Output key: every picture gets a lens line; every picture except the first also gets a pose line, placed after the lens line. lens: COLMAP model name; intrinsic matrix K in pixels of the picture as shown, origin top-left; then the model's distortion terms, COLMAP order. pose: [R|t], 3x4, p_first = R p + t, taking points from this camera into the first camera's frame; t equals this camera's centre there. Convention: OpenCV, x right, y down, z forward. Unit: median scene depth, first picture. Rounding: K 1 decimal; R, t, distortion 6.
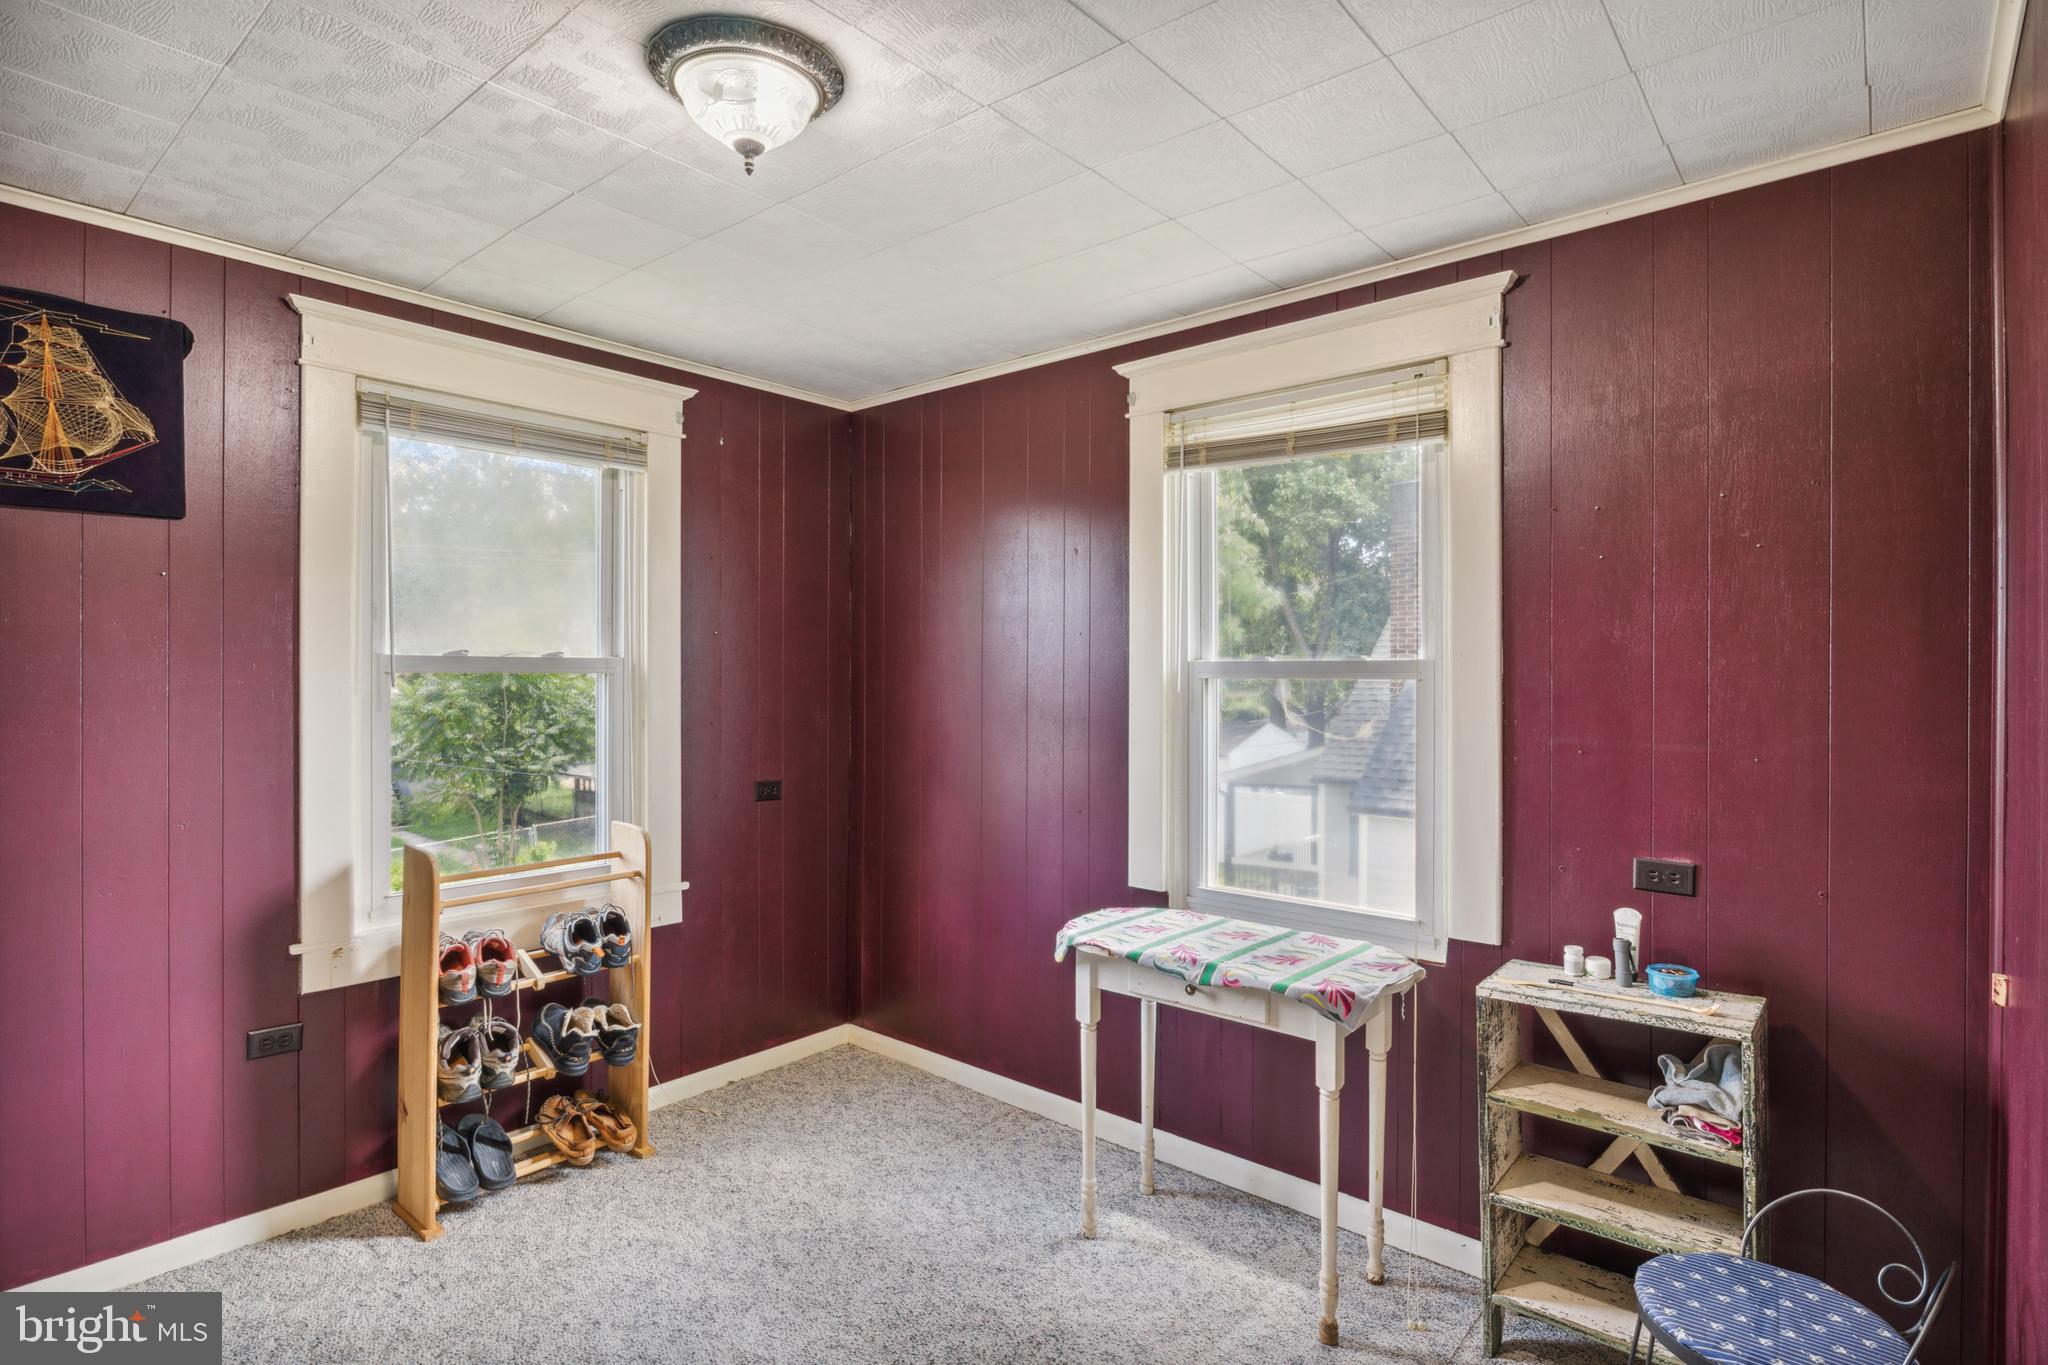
lens RADIAL K [[1048.5, 0, 1024.0], [0, 1048.5, 682.5], [0, 0, 1]] dist [0.001632, 0.000210]
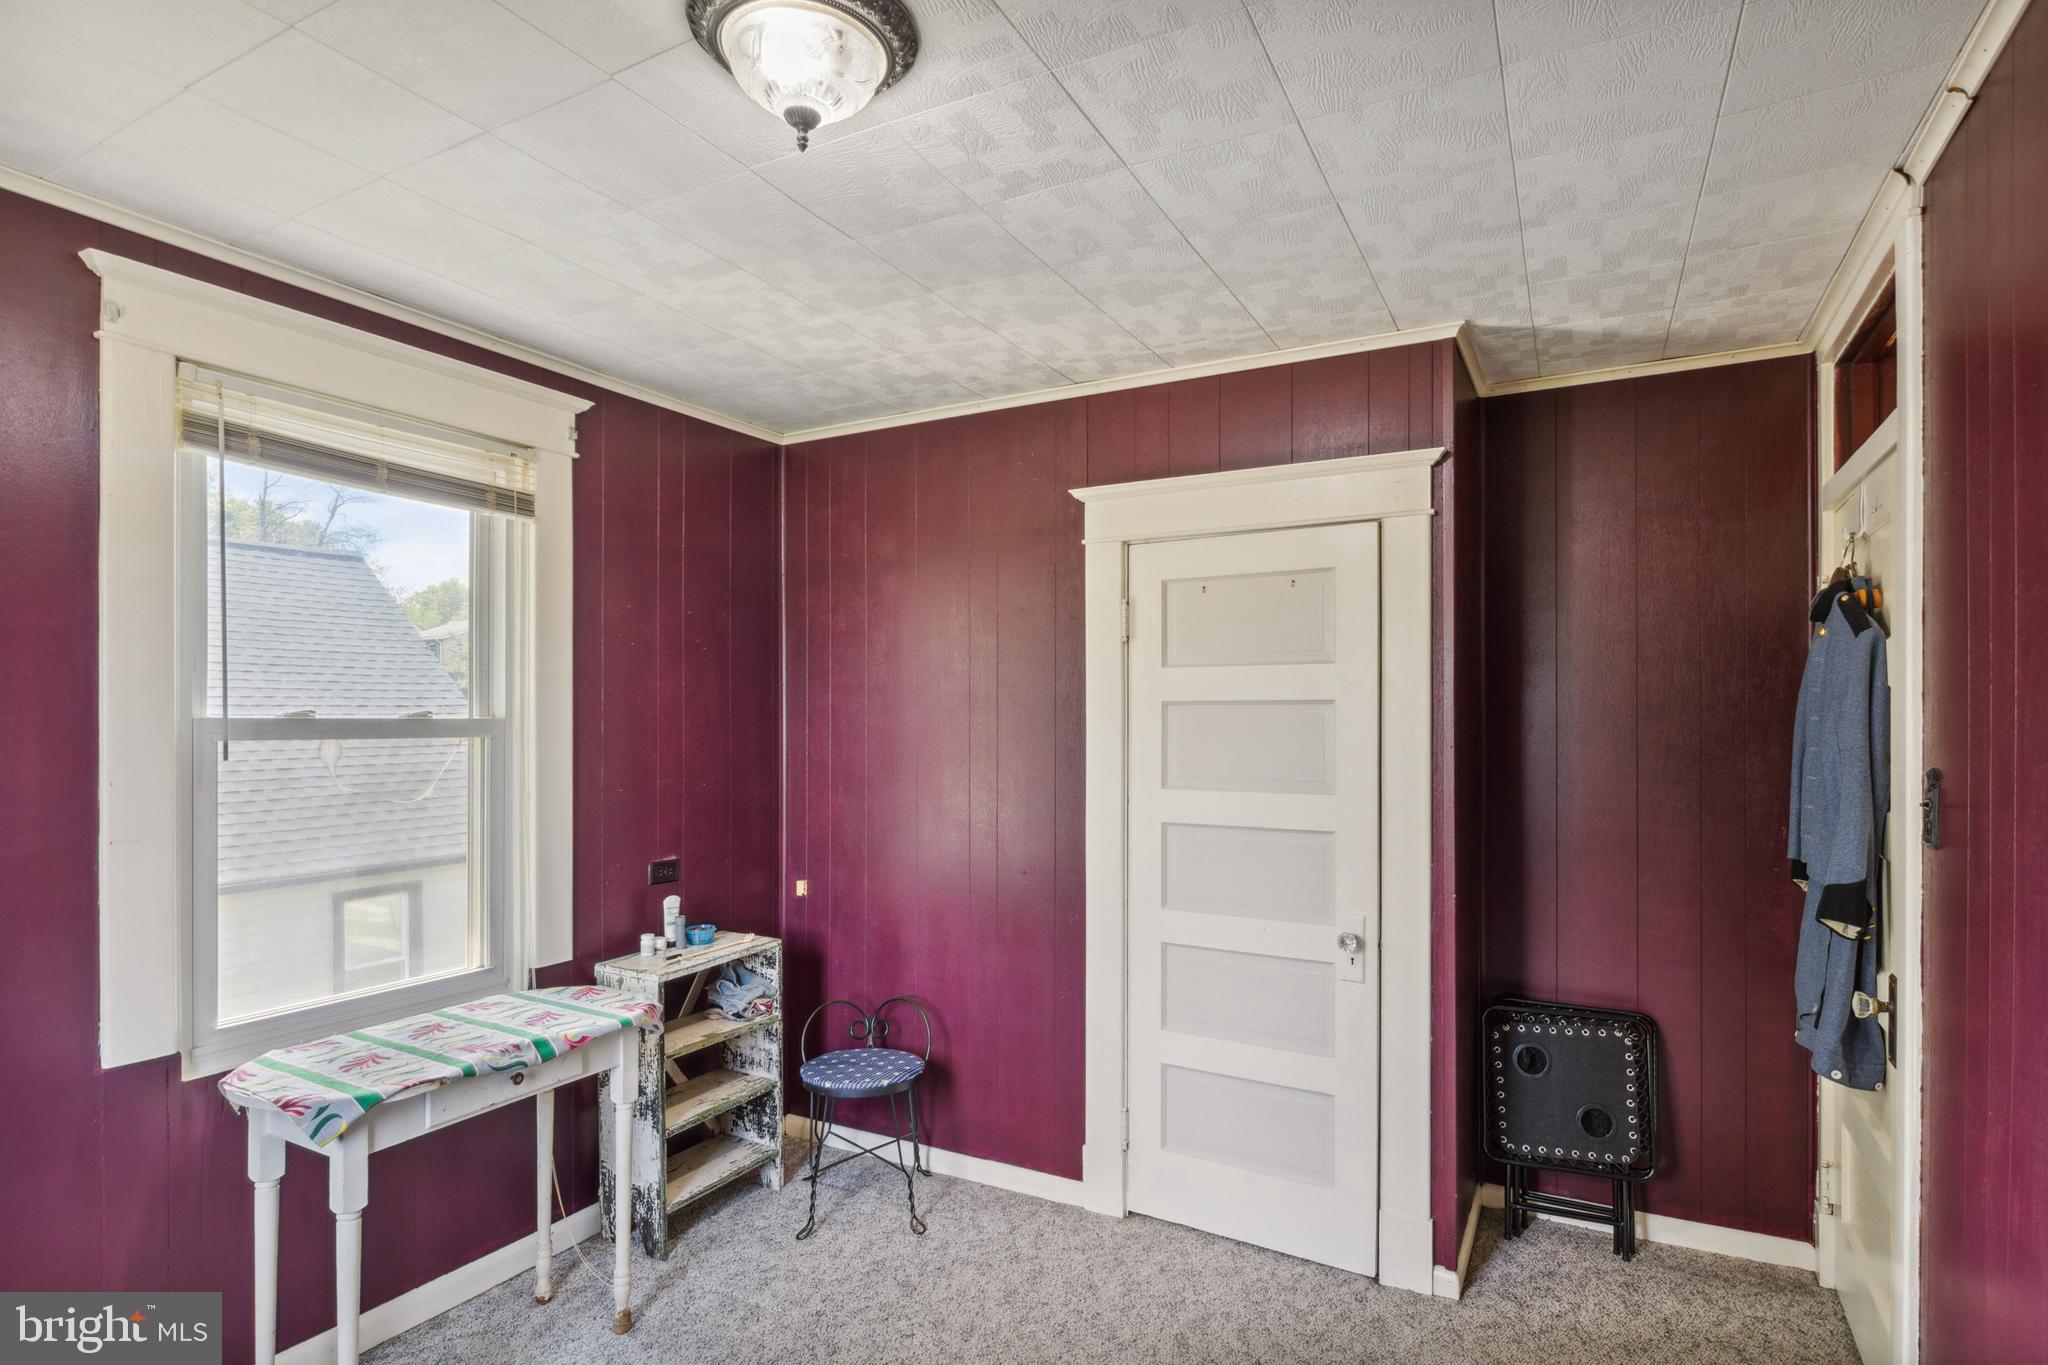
lens RADIAL K [[1029.6, 0, 1022.1], [0, 1029.6, 719.4], [0, 0, 1]] dist [-0.001460, -0.000312]
pose [[-0.191479, -0.002180, 0.981494, -0.834891], [0.003777, 0.999988, 0.002958, -0.024097], [-0.981489, 0.004274, -0.191469, 0.756966]]
